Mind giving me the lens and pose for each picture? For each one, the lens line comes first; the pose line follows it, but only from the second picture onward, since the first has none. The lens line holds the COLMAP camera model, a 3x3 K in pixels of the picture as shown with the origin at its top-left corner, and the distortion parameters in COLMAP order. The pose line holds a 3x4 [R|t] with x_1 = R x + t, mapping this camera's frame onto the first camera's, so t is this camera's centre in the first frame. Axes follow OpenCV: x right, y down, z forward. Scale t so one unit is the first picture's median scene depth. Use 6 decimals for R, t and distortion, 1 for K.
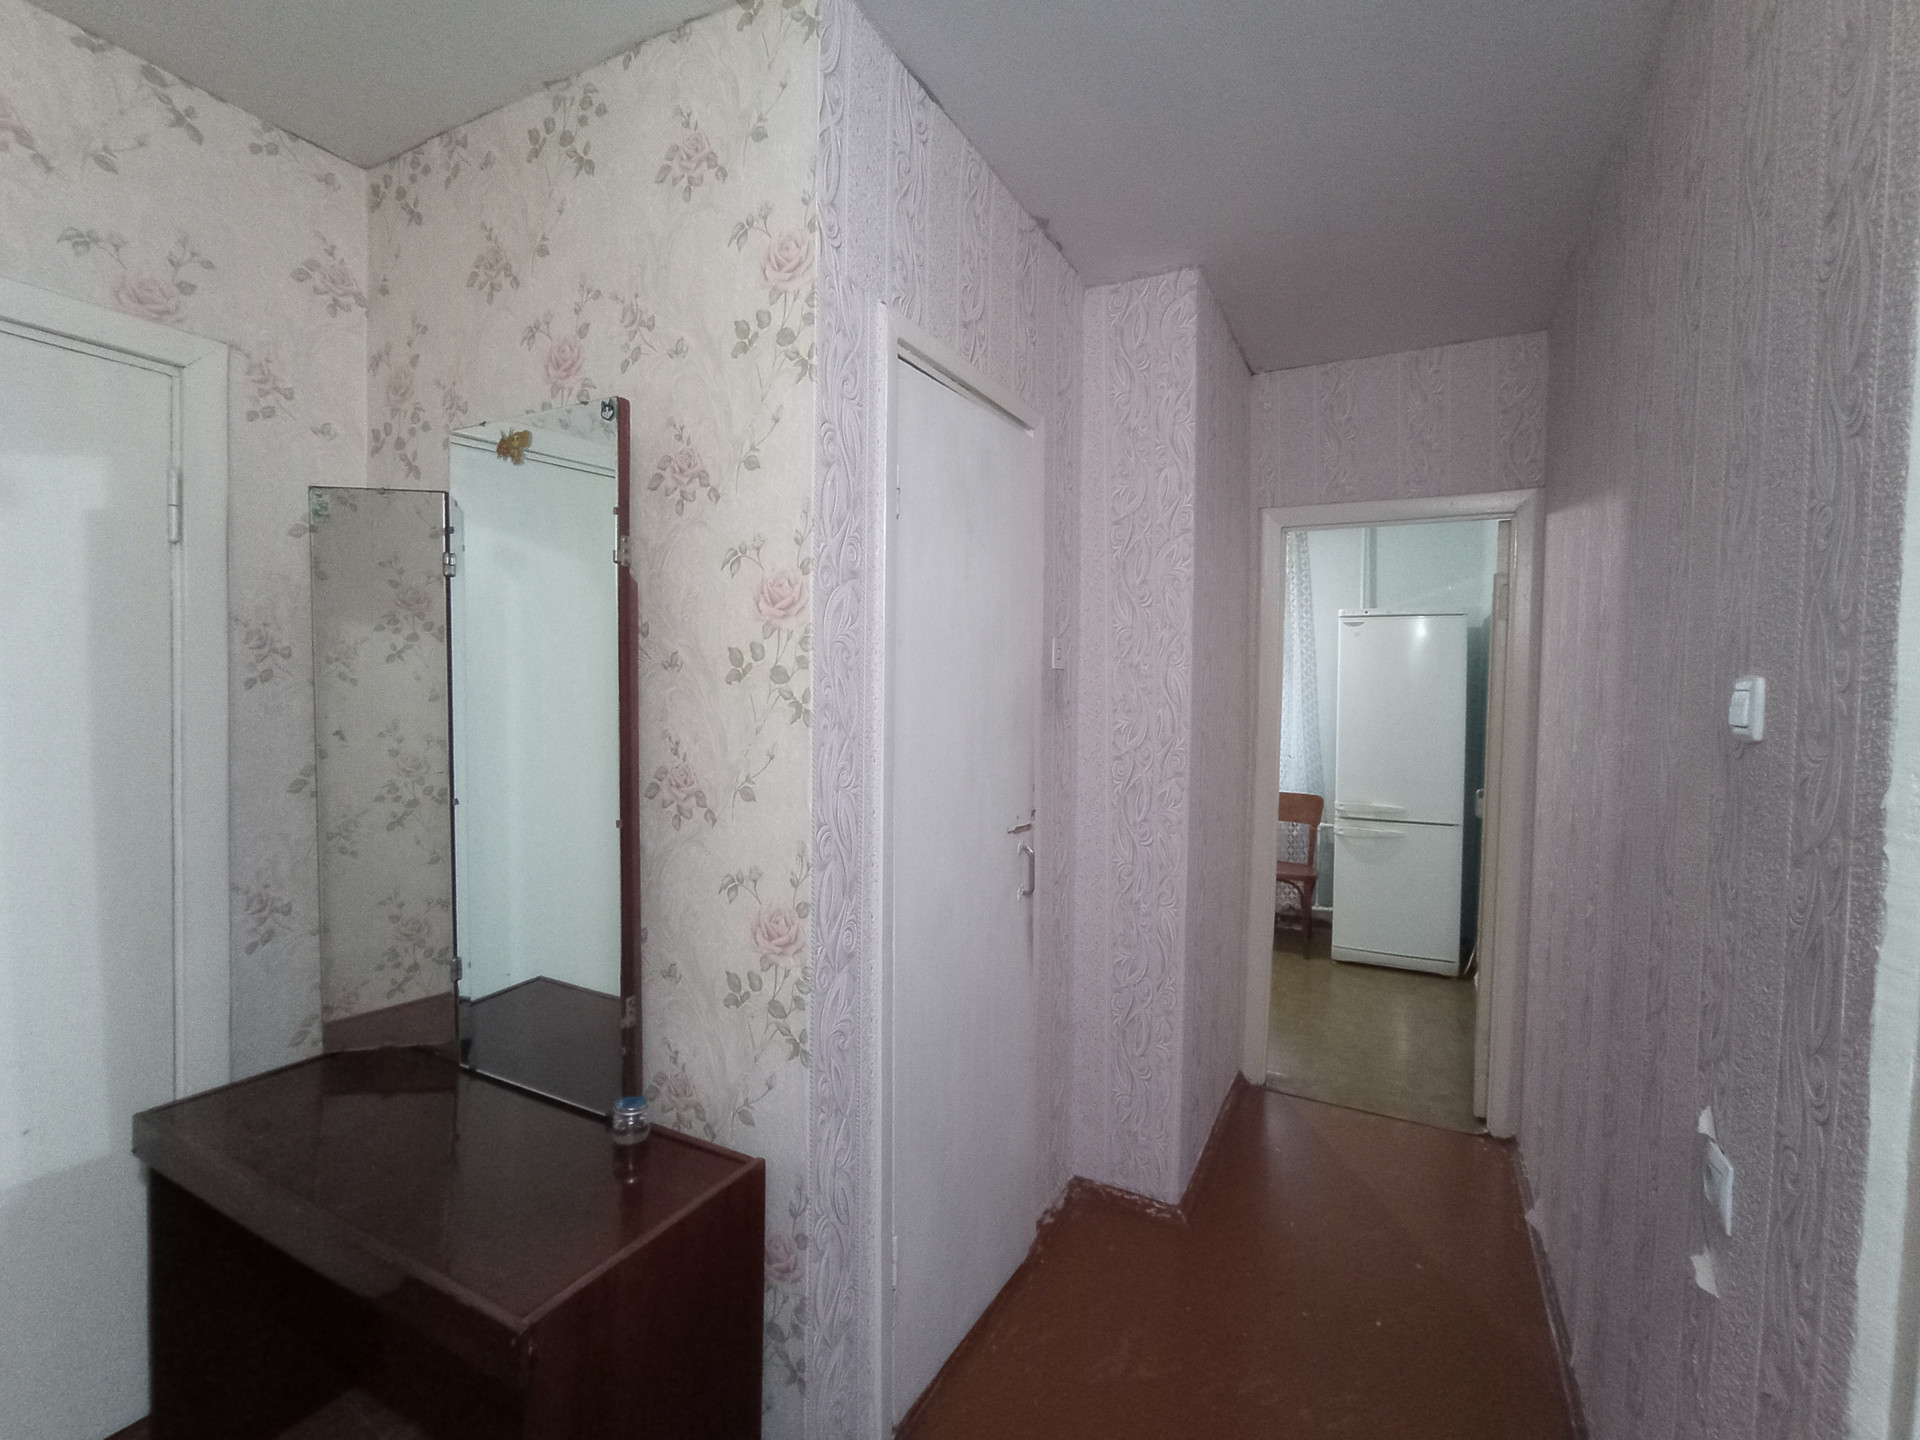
lens RADIAL K [[867.2, 0, 970.2], [0, 867.2, 709.5], [0, 0, 1]] dist [-0.053786, 0.028354]
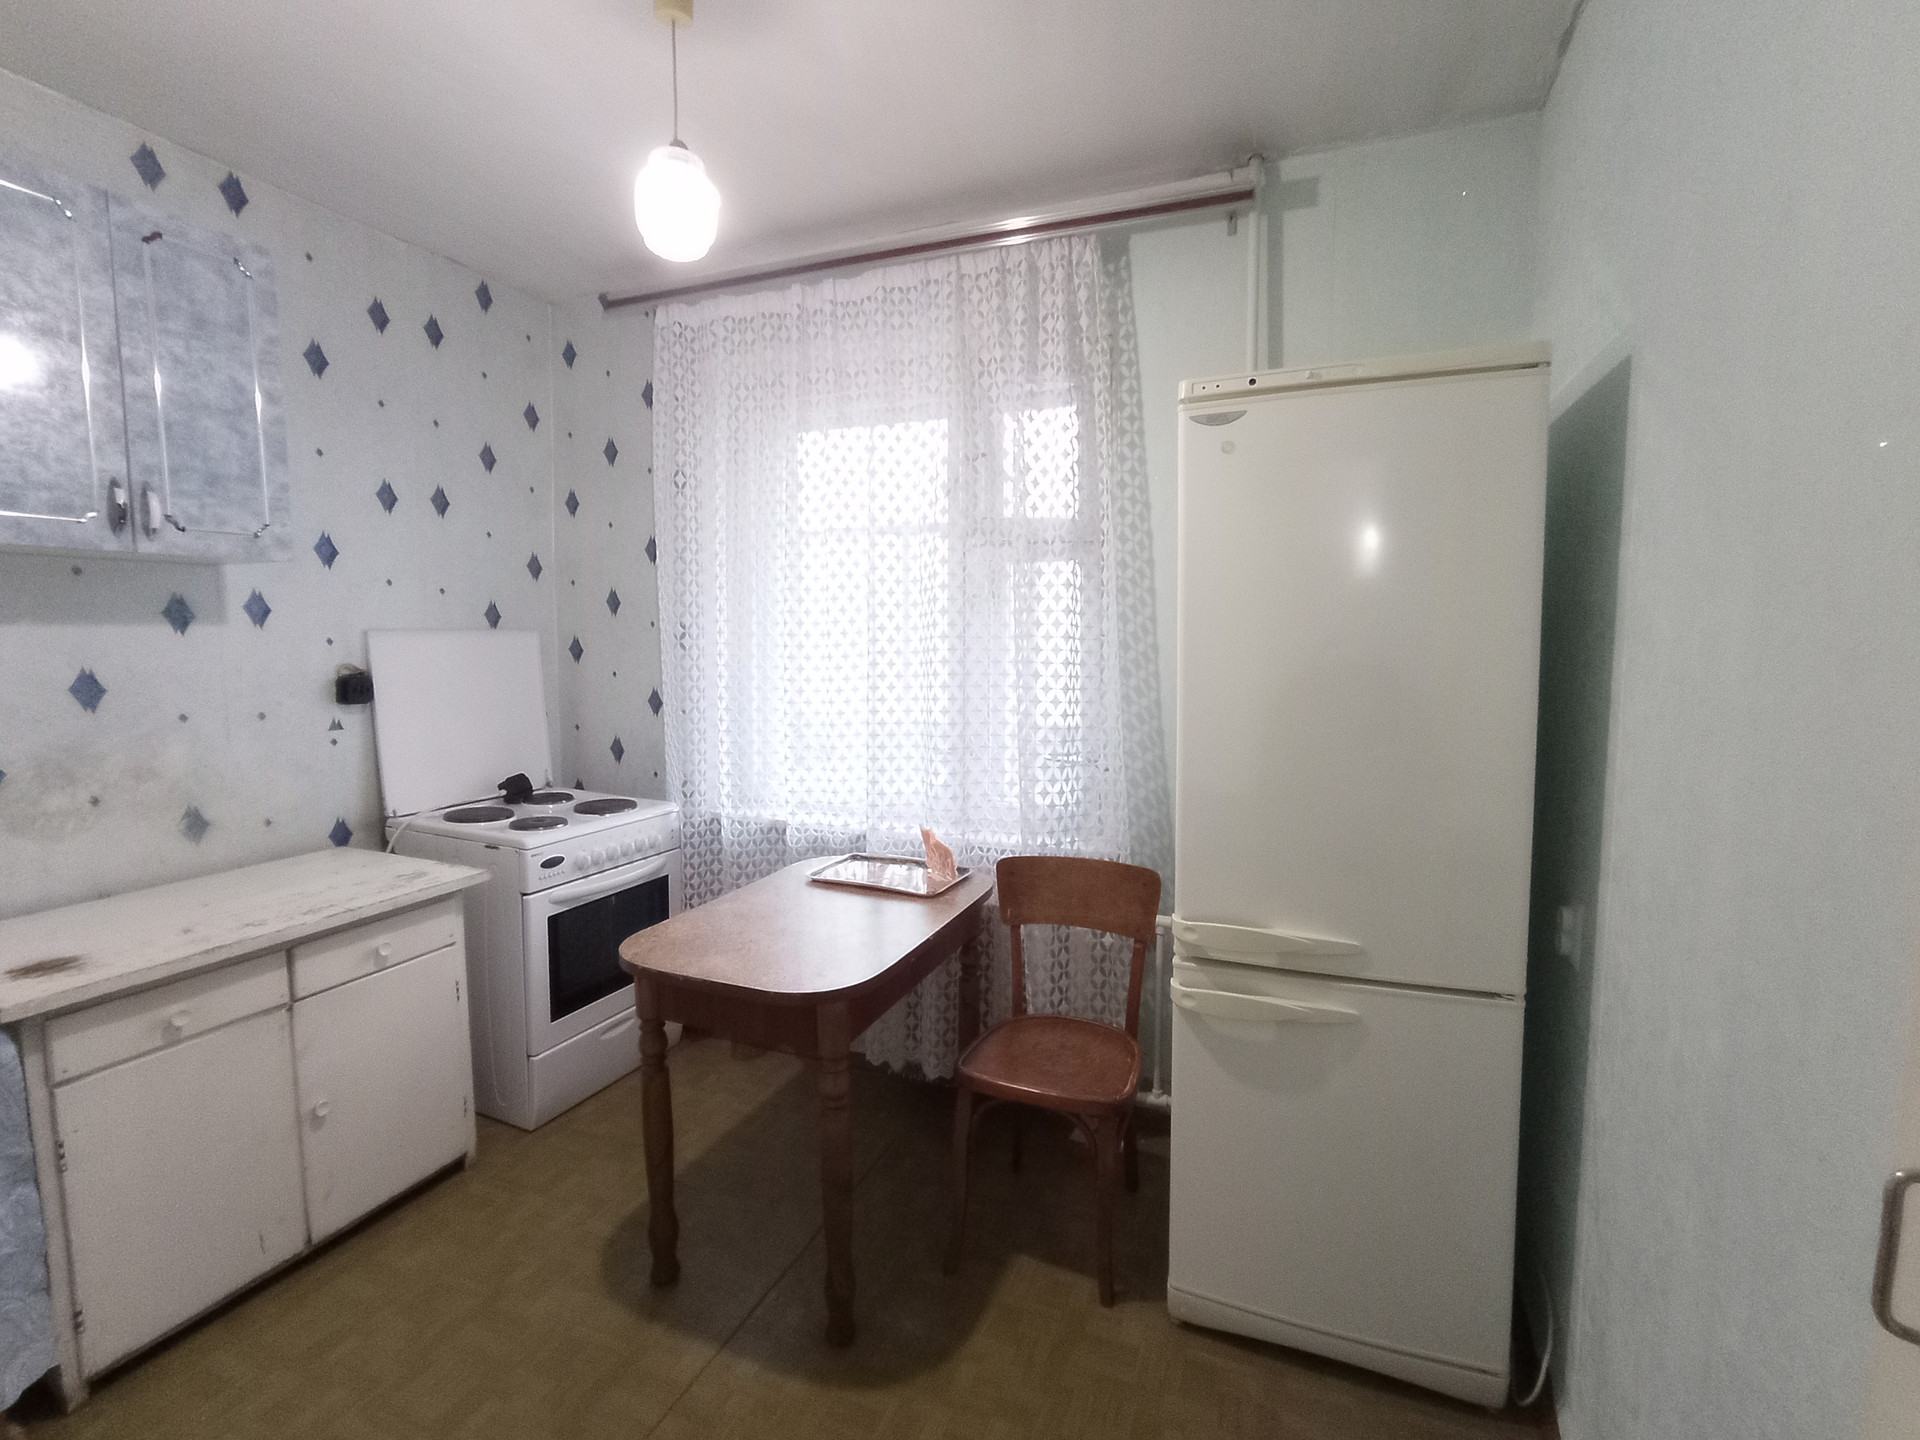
lens RADIAL K [[867.2, 0, 970.2], [0, 867.2, 709.5], [0, 0, 1]] dist [-0.053786, 0.028354]
pose [[0.994781, -0.027213, 0.098338, 0.313924], [0.021379, 0.997975, 0.059902, -0.004022], [-0.099769, -0.057488, 0.993349, 0.667104]]
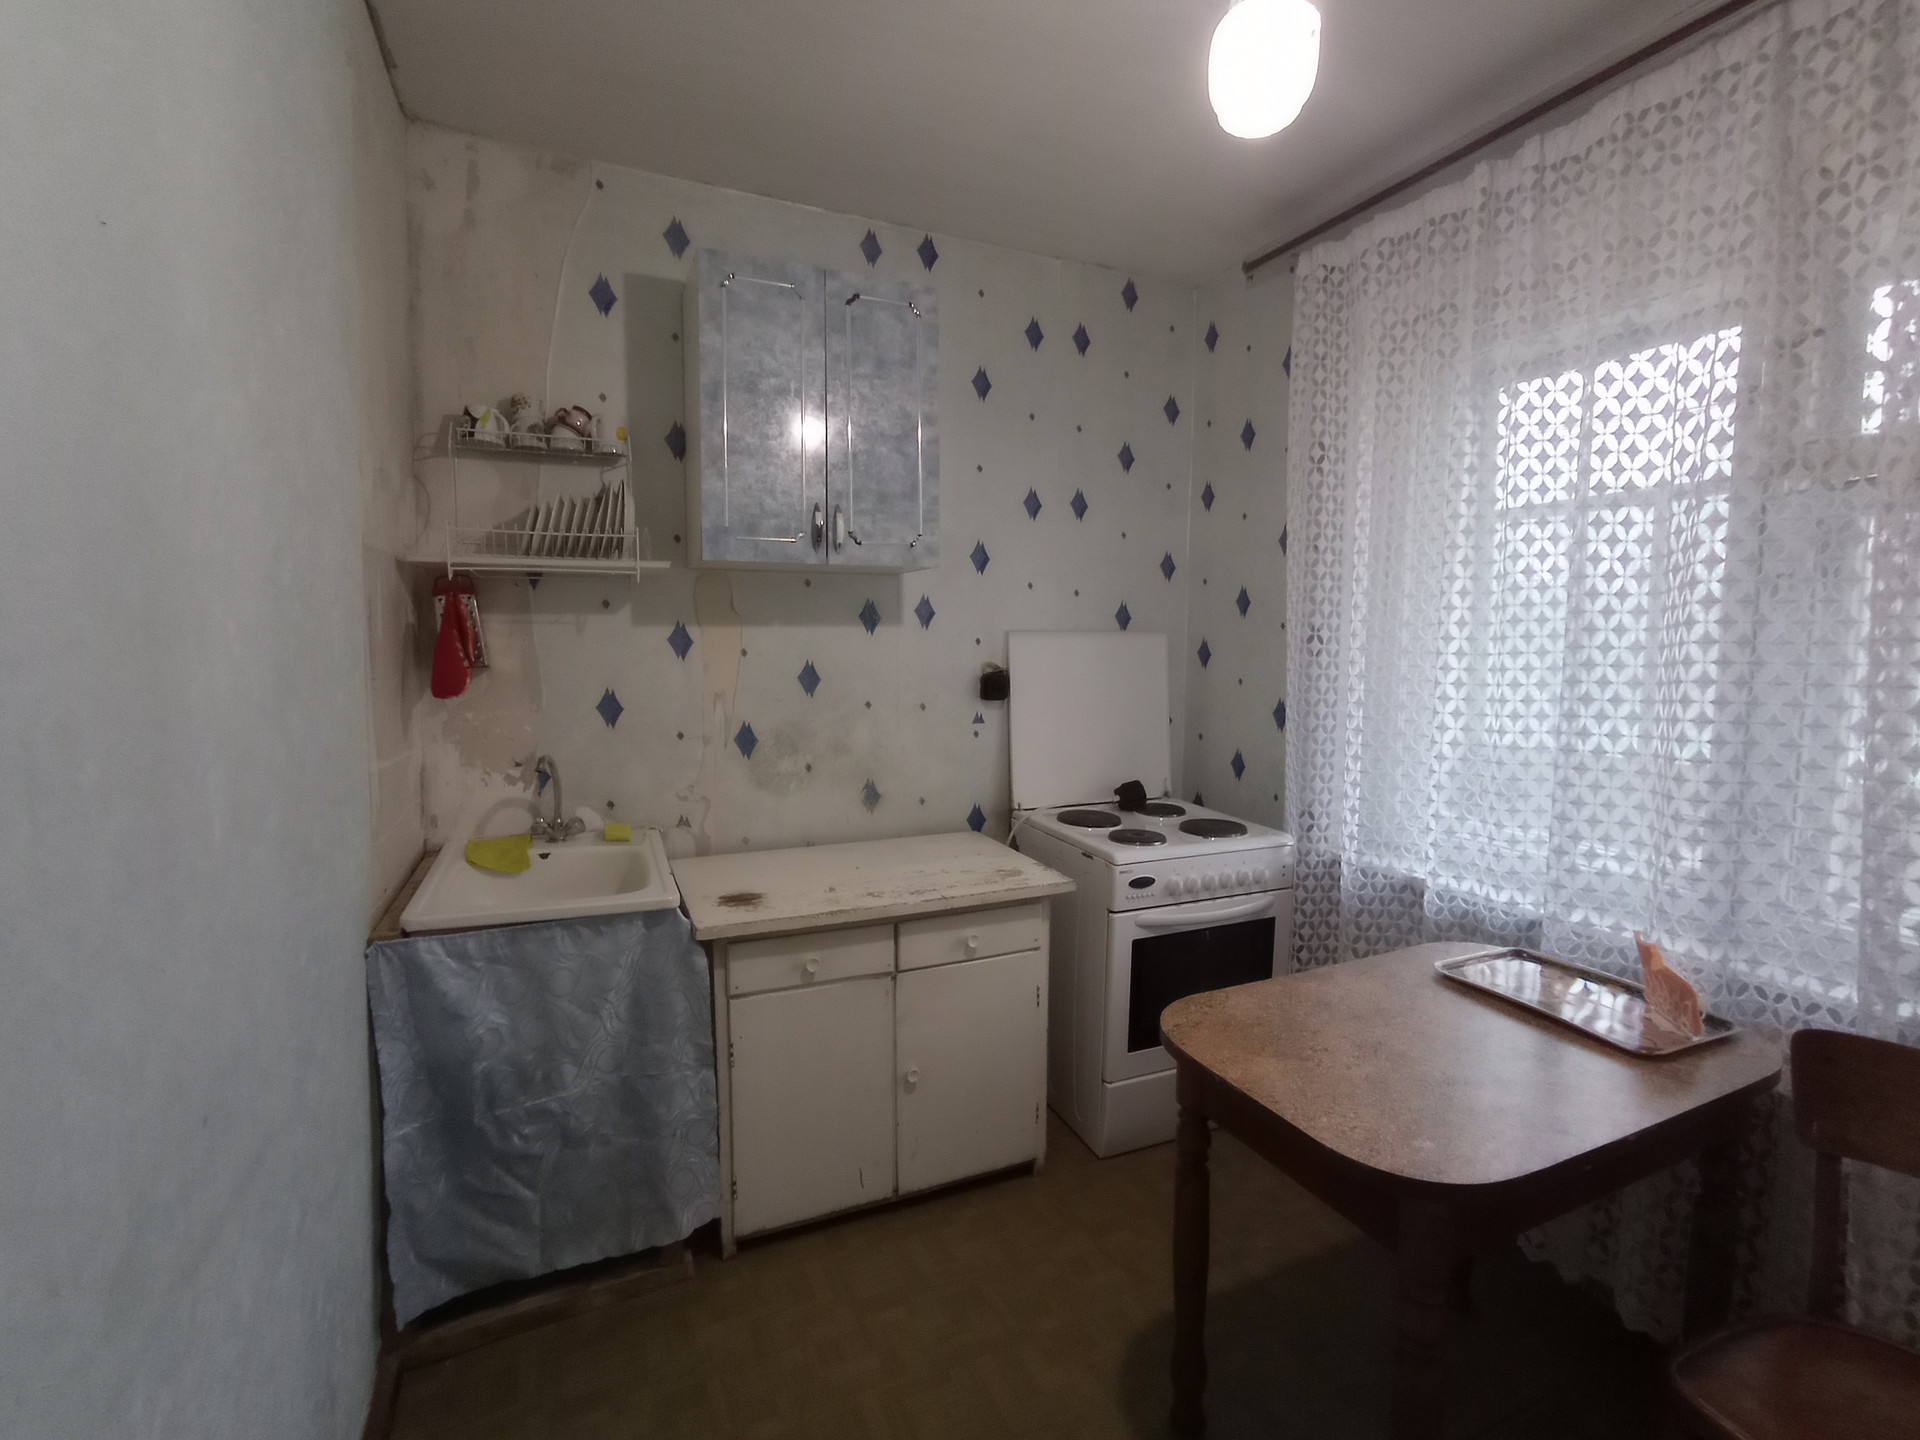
lens RADIAL K [[867.2, 0, 970.2], [0, 867.2, 709.5], [0, 0, 1]] dist [-0.053786, 0.028354]
pose [[0.790813, 0.033410, -0.611146, 0.325227], [-0.007139, 0.998945, 0.045372, -0.003842], [0.612017, -0.031518, 0.790217, 0.754950]]
